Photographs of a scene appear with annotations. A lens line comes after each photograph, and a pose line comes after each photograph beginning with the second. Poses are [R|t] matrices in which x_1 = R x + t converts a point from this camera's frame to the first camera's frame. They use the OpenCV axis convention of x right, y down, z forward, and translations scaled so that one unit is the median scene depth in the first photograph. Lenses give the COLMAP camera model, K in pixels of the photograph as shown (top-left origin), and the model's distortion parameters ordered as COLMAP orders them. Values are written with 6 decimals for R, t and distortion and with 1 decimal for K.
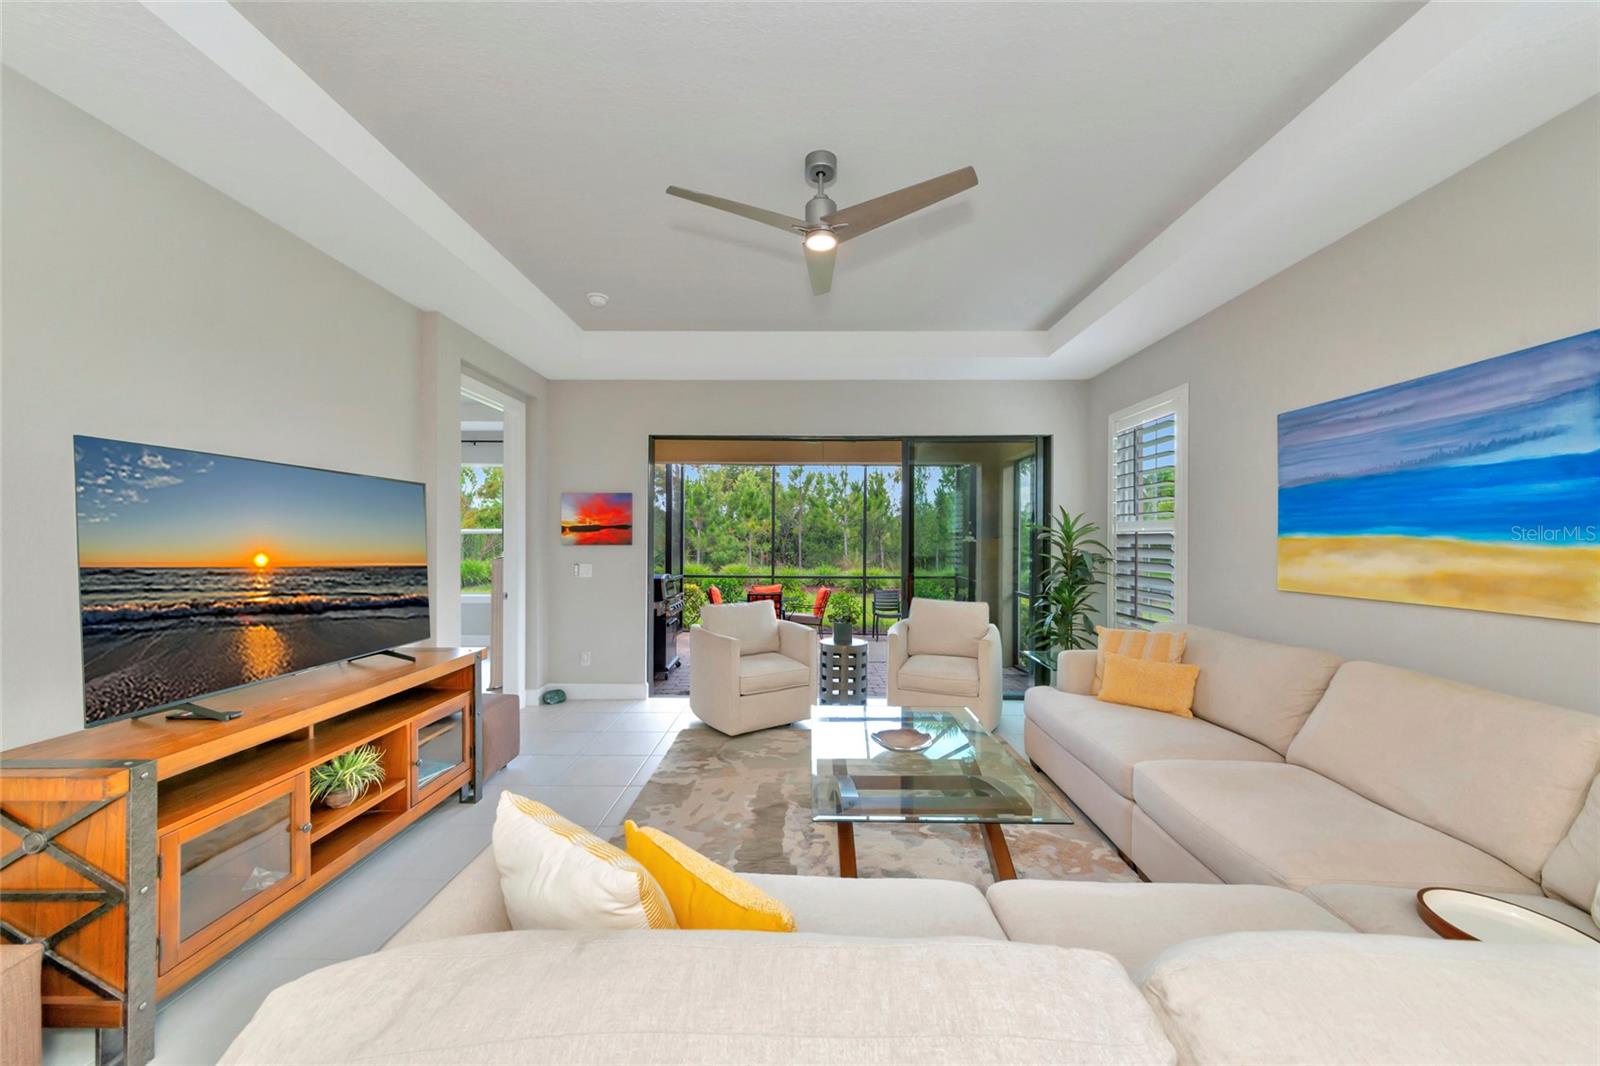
lens RADIAL K [[571.2, 0, 805.5], [0, 571.2, 542.1], [0, 0, 1]] dist [-0.002008, -0.000228]
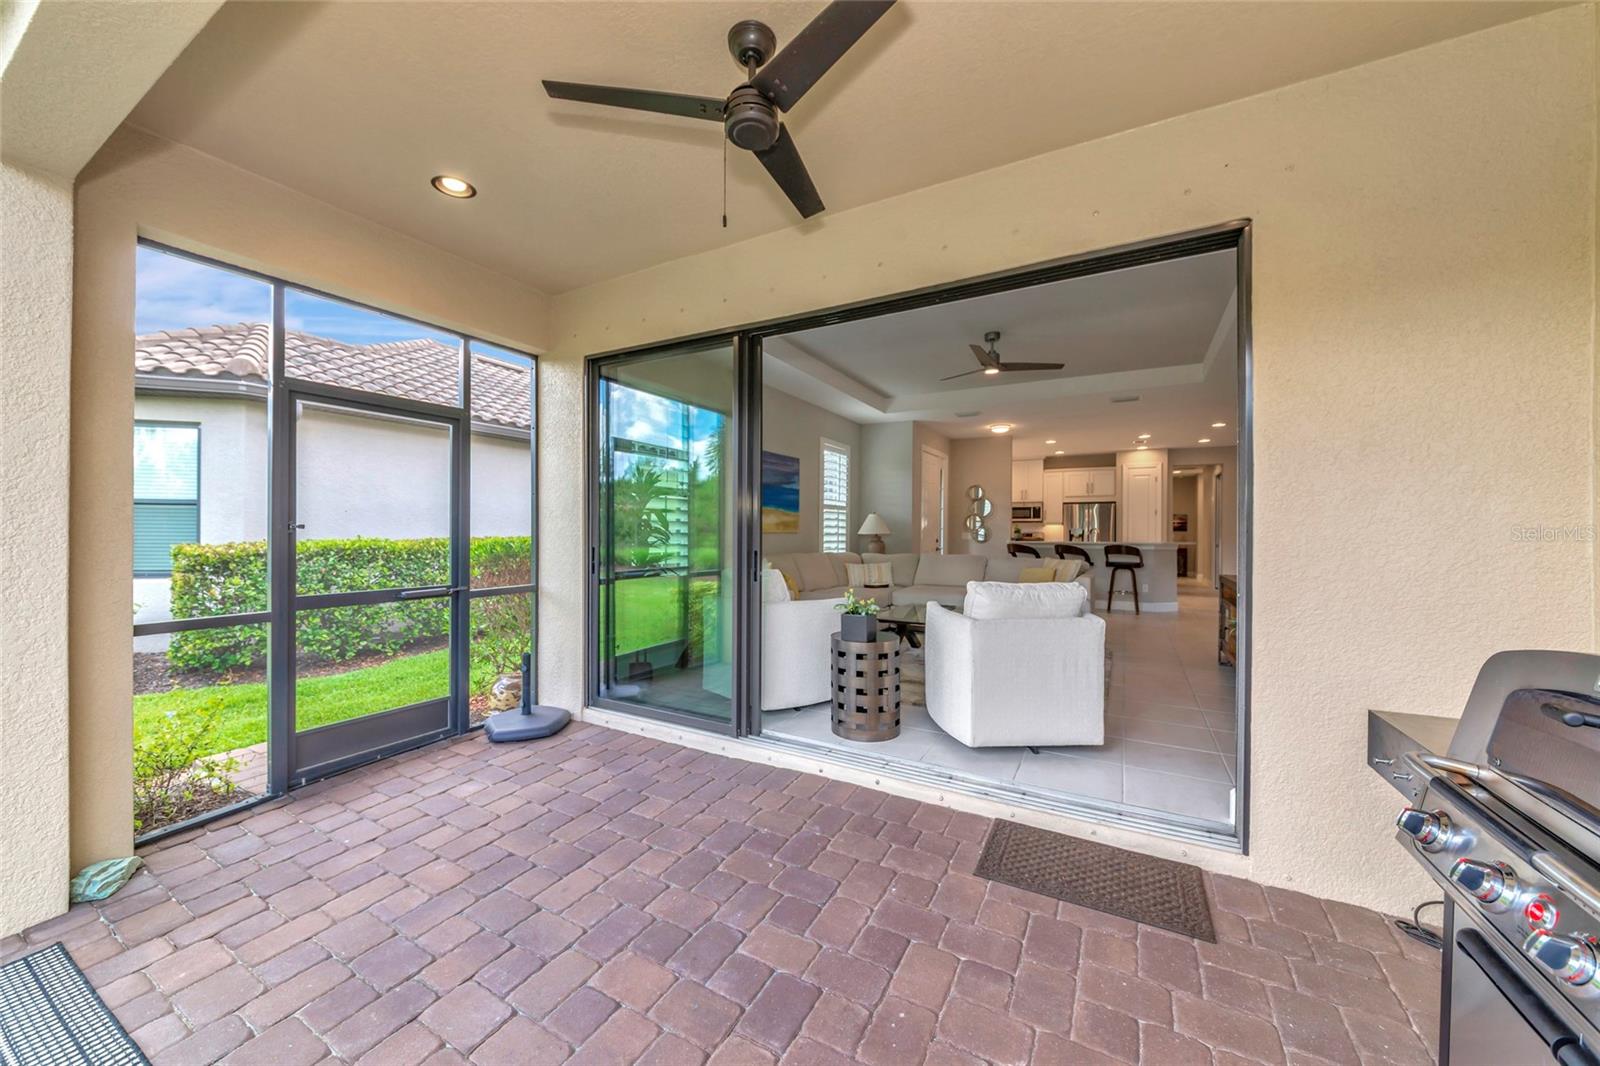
lens RADIAL K [[593.8, 0, 794.3], [0, 593.8, 533.1], [0, 0, 1]] dist [-0.002460, -0.000947]
pose [[-0.876398, -0.010139, 0.481481, -0.255256], [-0.007136, 0.999942, 0.008068, 0.050127], [-0.481535, 0.003634, -0.876419, 2.063966]]
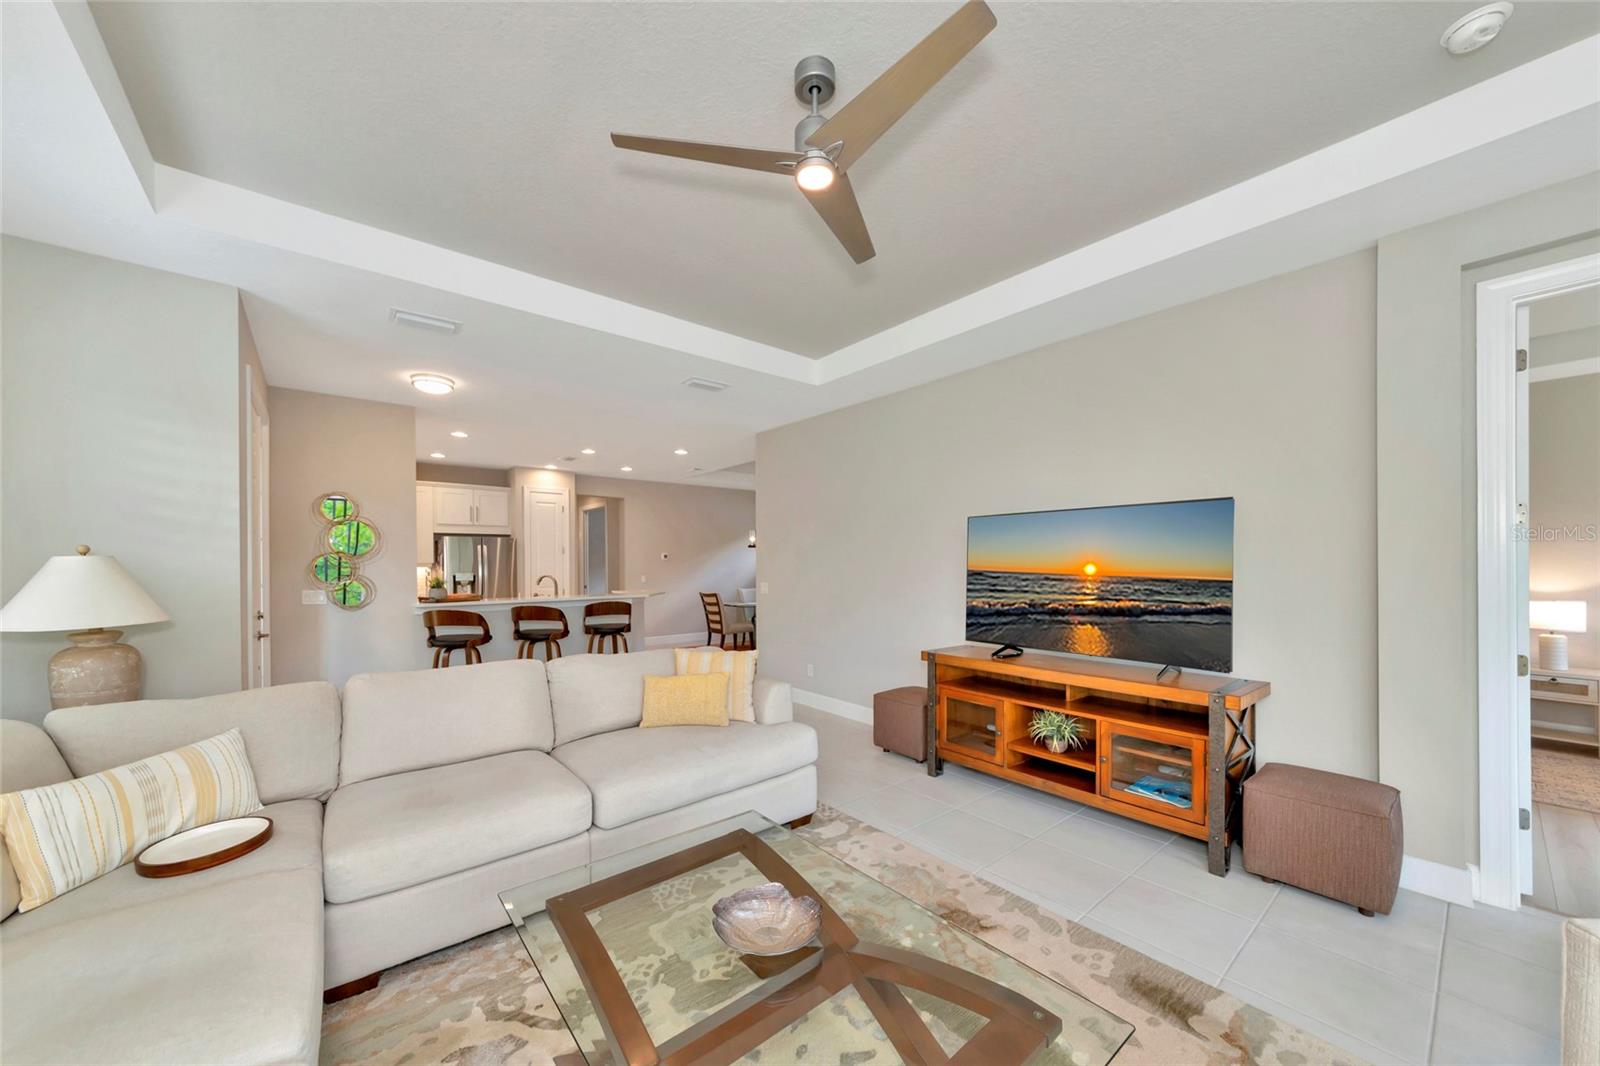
lens RADIAL K [[571.2, 0, 796.9], [0, 571.2, 561.3], [0, 0, 1]] dist [-0.002008, -0.000228]
pose [[-0.762419, -0.001792, -0.647081, 0.332479], [-0.000897, 0.999998, -0.001713, 0.002973], [0.647083, -0.000725, -0.762419, 0.967919]]
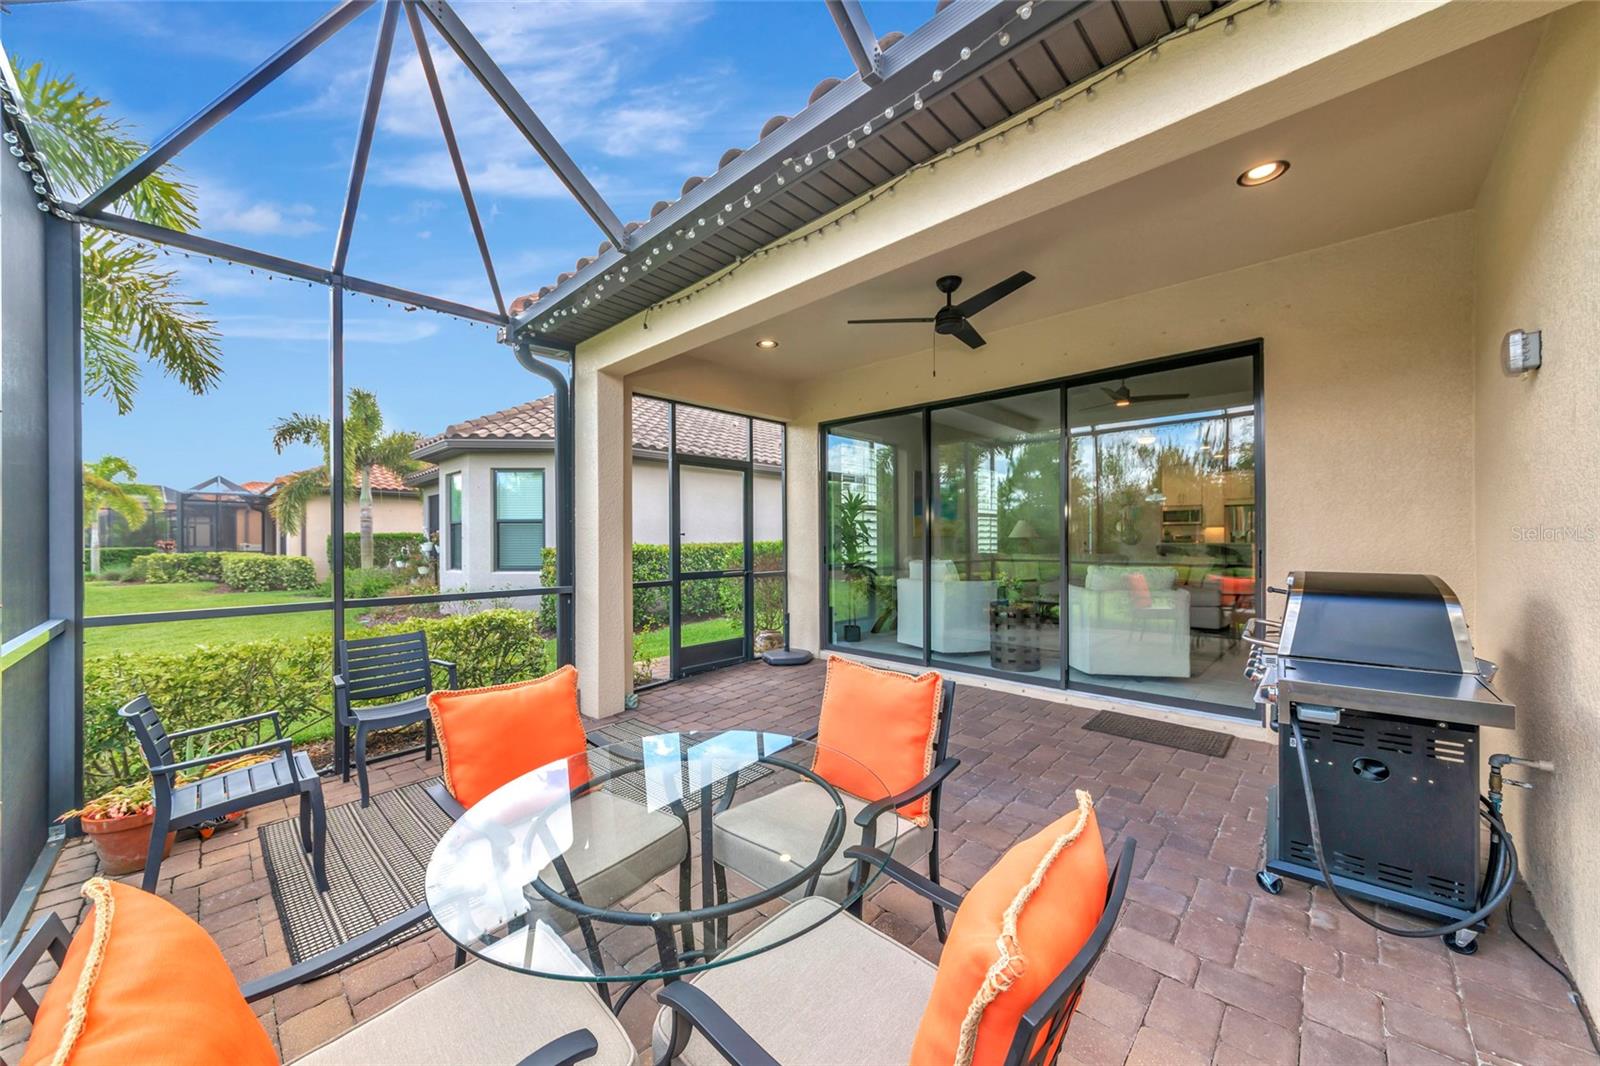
lens RADIAL K [[571.2, 0, 786.1], [0, 571.2, 541.0], [0, 0, 1]] dist [-0.002008, -0.000228]
pose [[-0.720459, -0.002957, 0.693491, -0.432002], [0.004717, 0.999947, 0.009164, 0.056782], [-0.693481, 0.009873, -0.720407, 2.490409]]
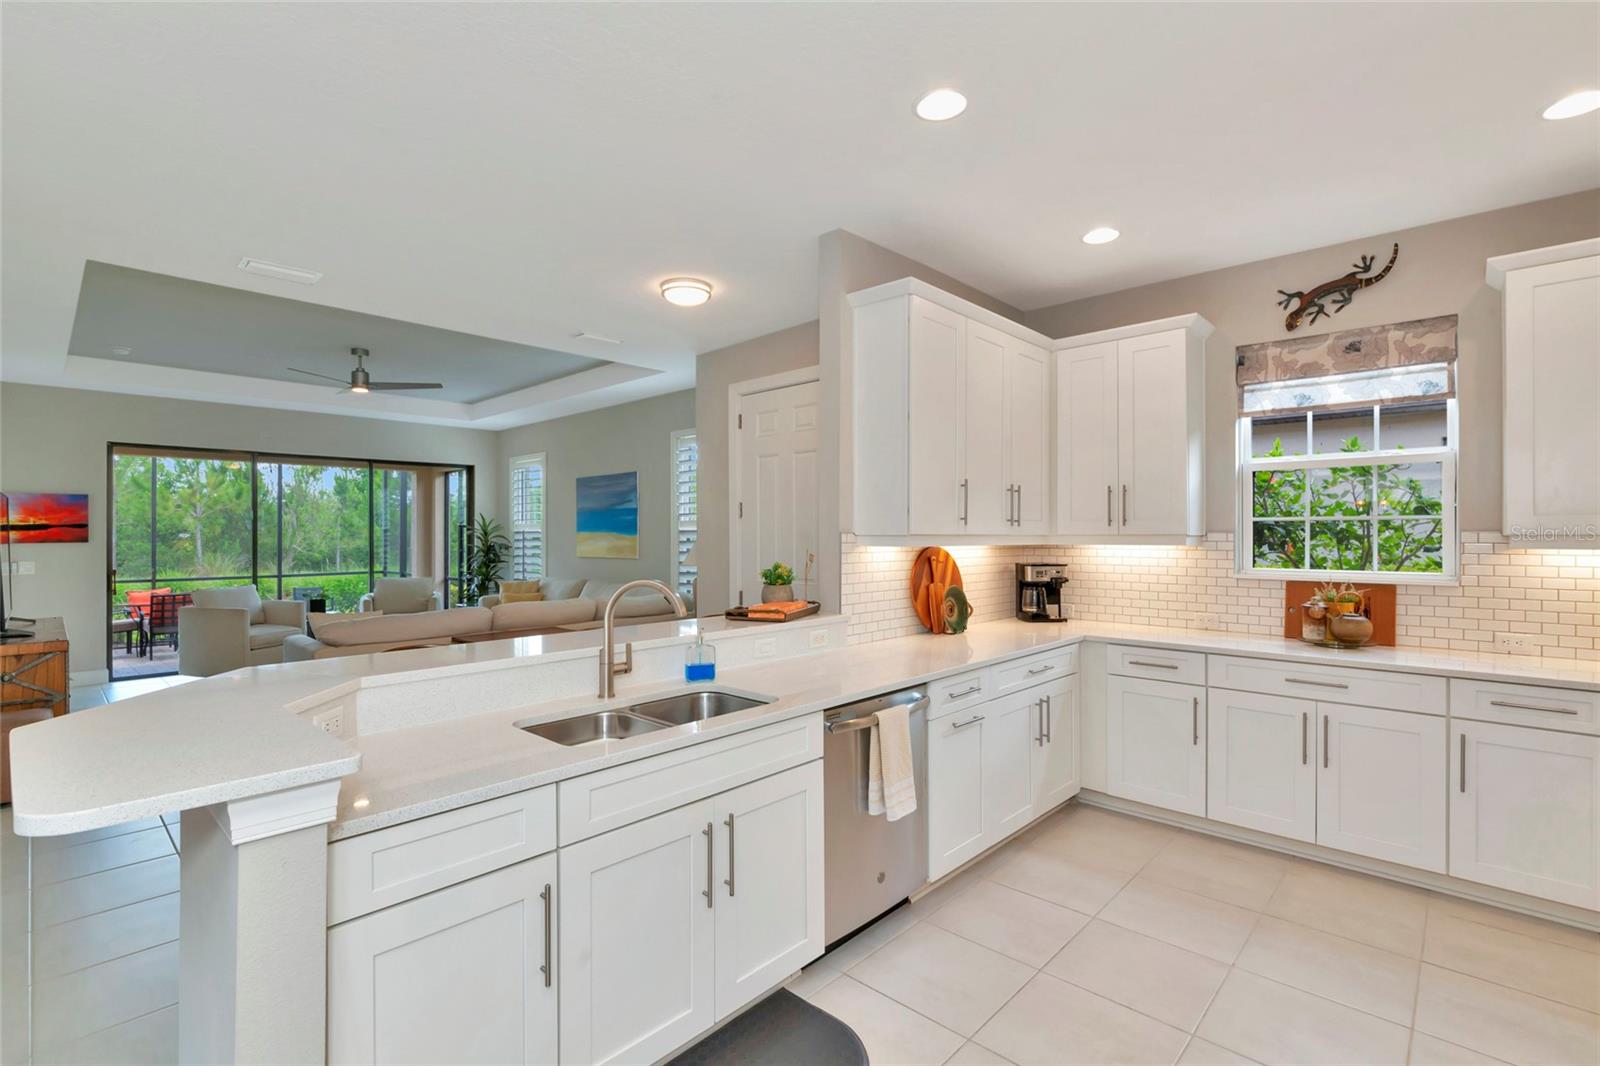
lens RADIAL K [[730.6, 0, 798.5], [0, 730.6, 538.8], [0, 0, 1]] dist [-0.012398, 0.003060]
pose [[0.679645, -0.010170, 0.733470, -0.502434], [0.009597, 0.999942, 0.004972, 0.004915], [-0.733478, 0.003660, 0.679703, -1.175065]]
